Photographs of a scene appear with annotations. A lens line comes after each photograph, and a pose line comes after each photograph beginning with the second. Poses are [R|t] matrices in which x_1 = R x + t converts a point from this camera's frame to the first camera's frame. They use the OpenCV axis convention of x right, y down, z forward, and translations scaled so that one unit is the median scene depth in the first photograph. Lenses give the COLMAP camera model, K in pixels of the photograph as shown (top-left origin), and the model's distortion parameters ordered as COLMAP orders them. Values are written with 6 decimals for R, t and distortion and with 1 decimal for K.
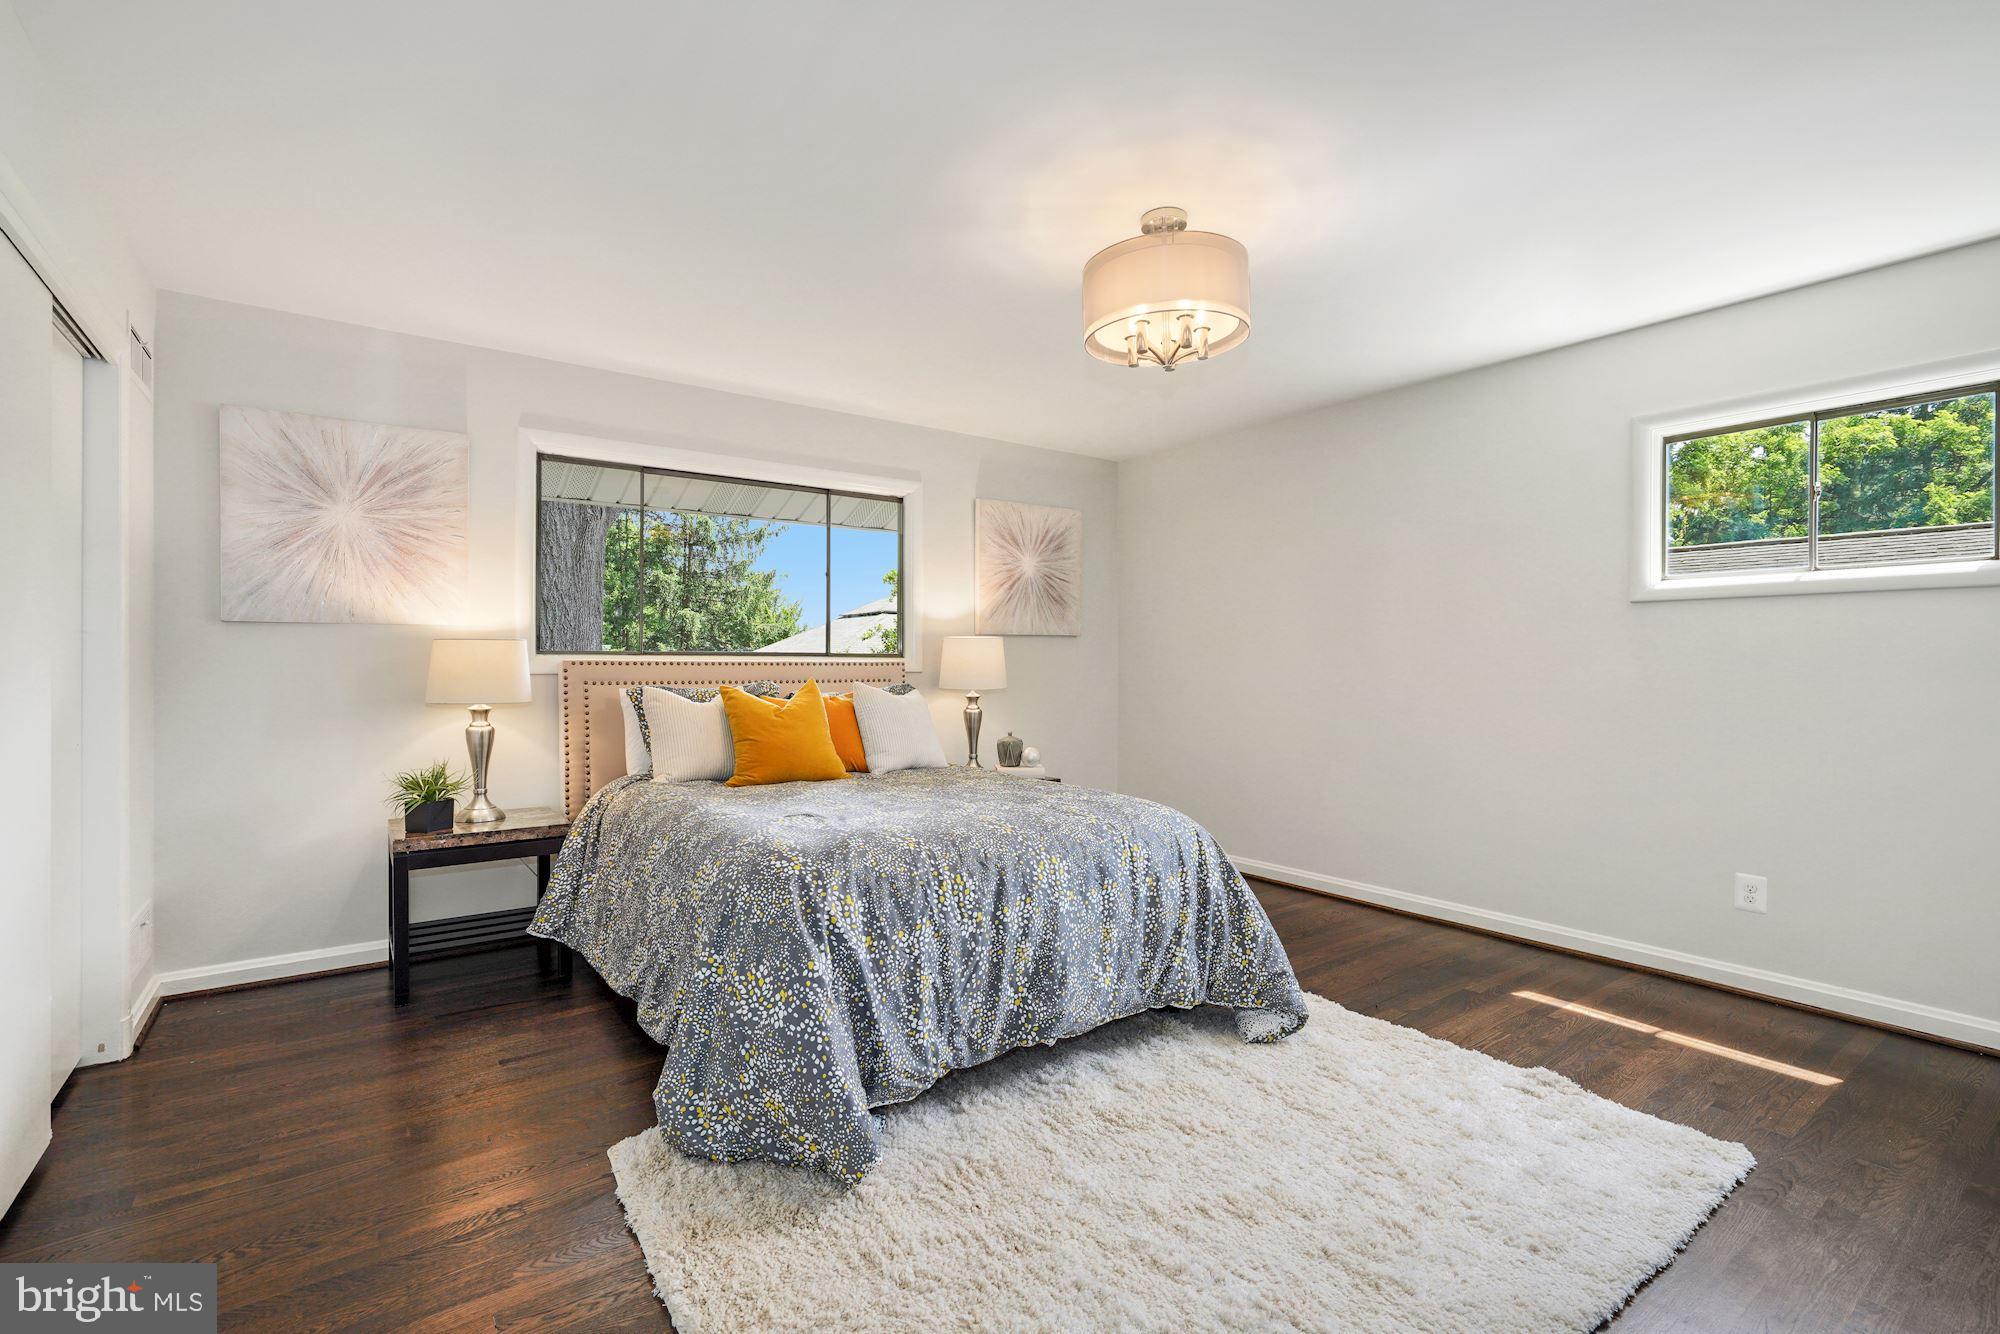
lens RADIAL K [[916.2, 0, 996.9], [0, 916.2, 667.5], [0, 0, 1]] dist [-0.002048, 0.002096]
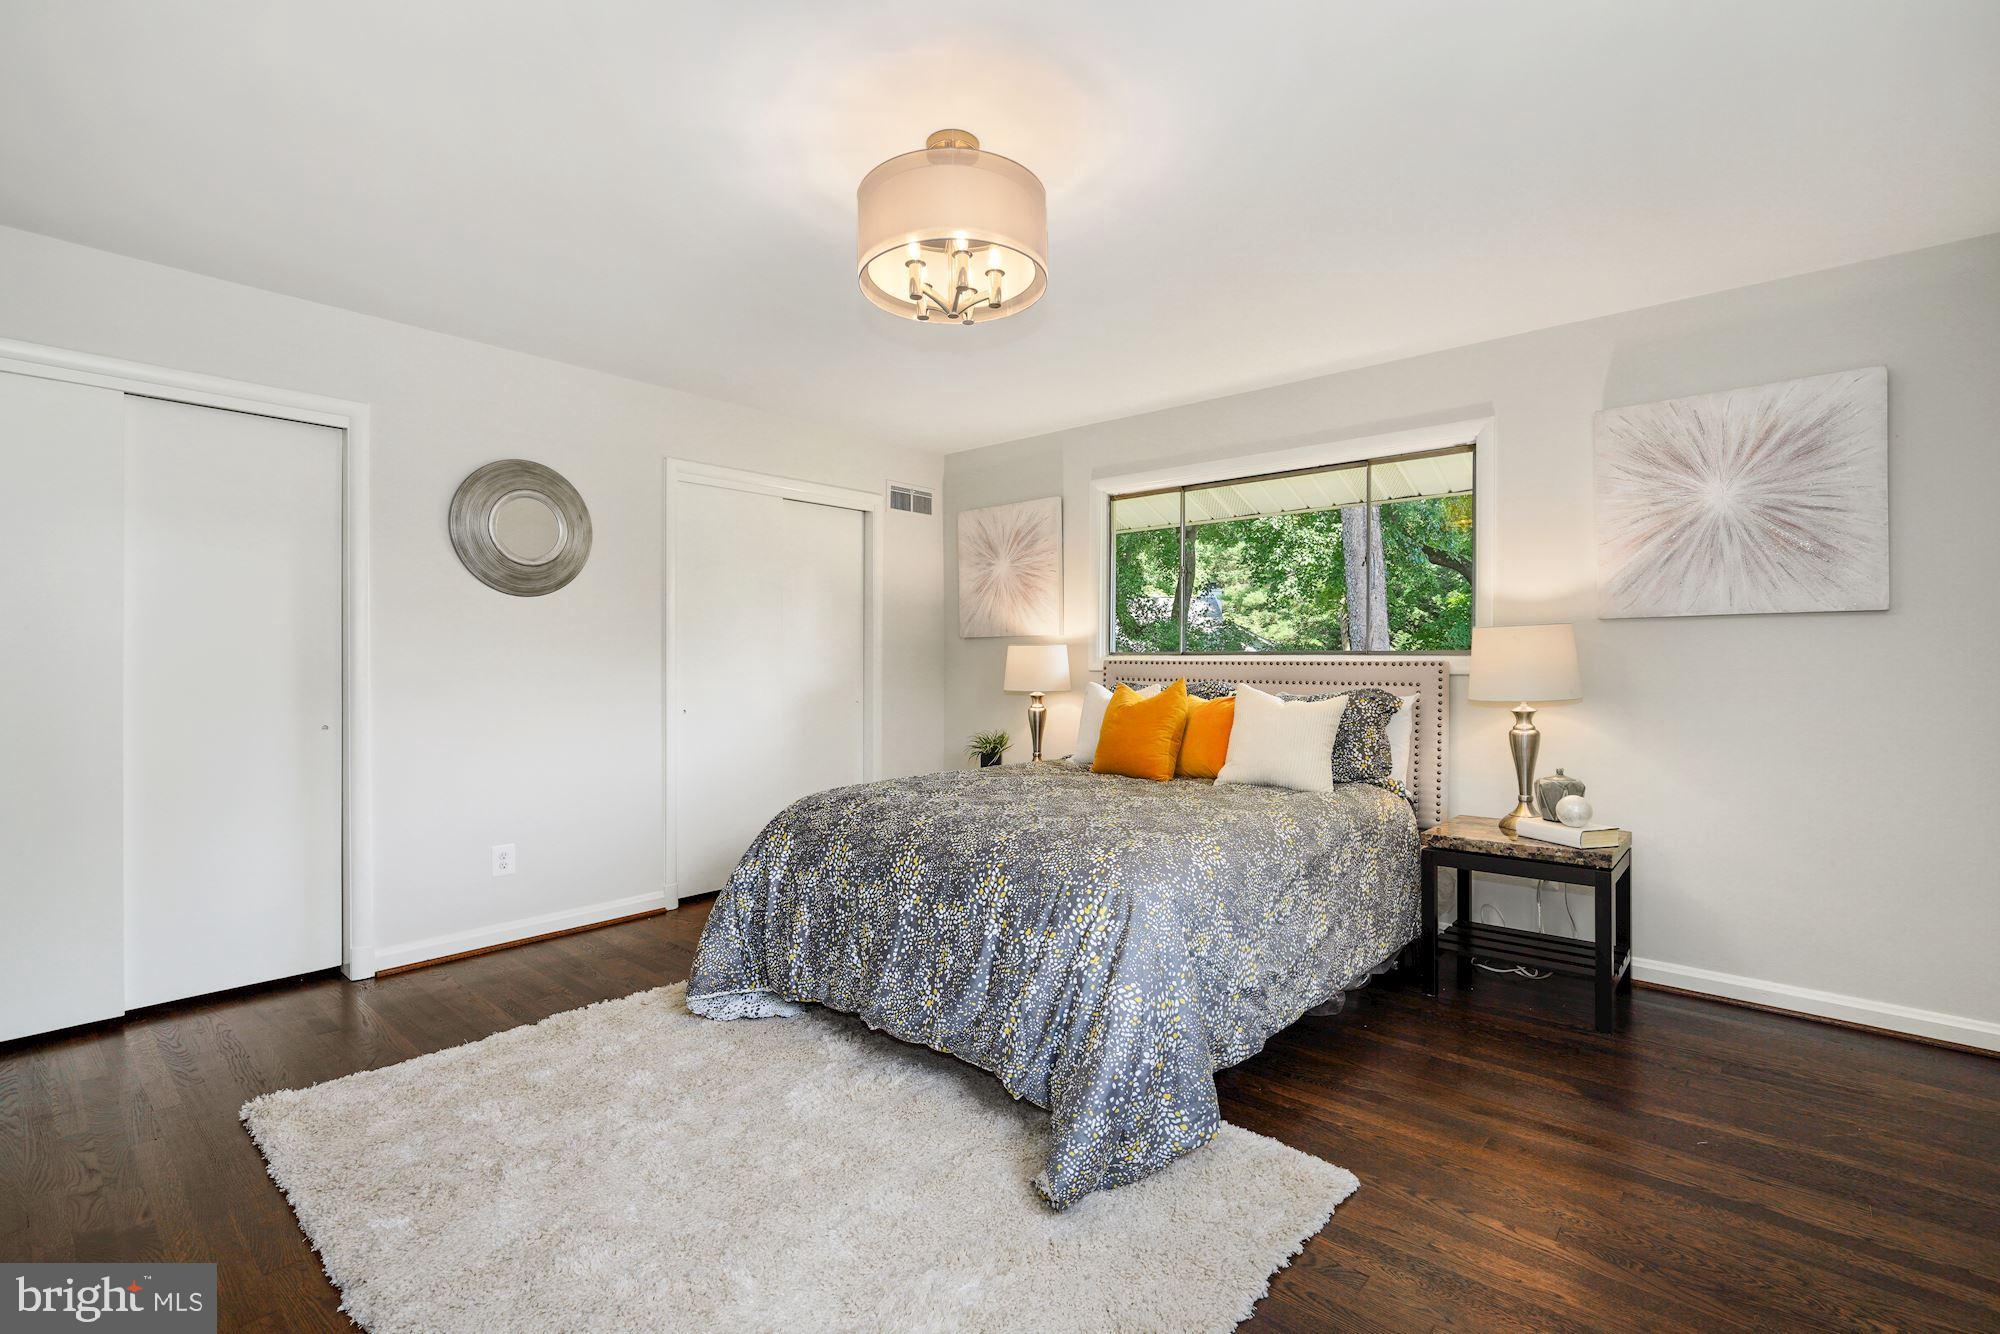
lens RADIAL K [[916.2, 0, 998.5], [0, 916.2, 664.8], [0, 0, 1]] dist [-0.002048, 0.002096]
pose [[0.203885, 0.001681, -0.978993, 0.566602], [-0.008354, 0.999965, -0.000023, -0.000103], [0.978959, 0.008183, 0.203892, 0.476282]]
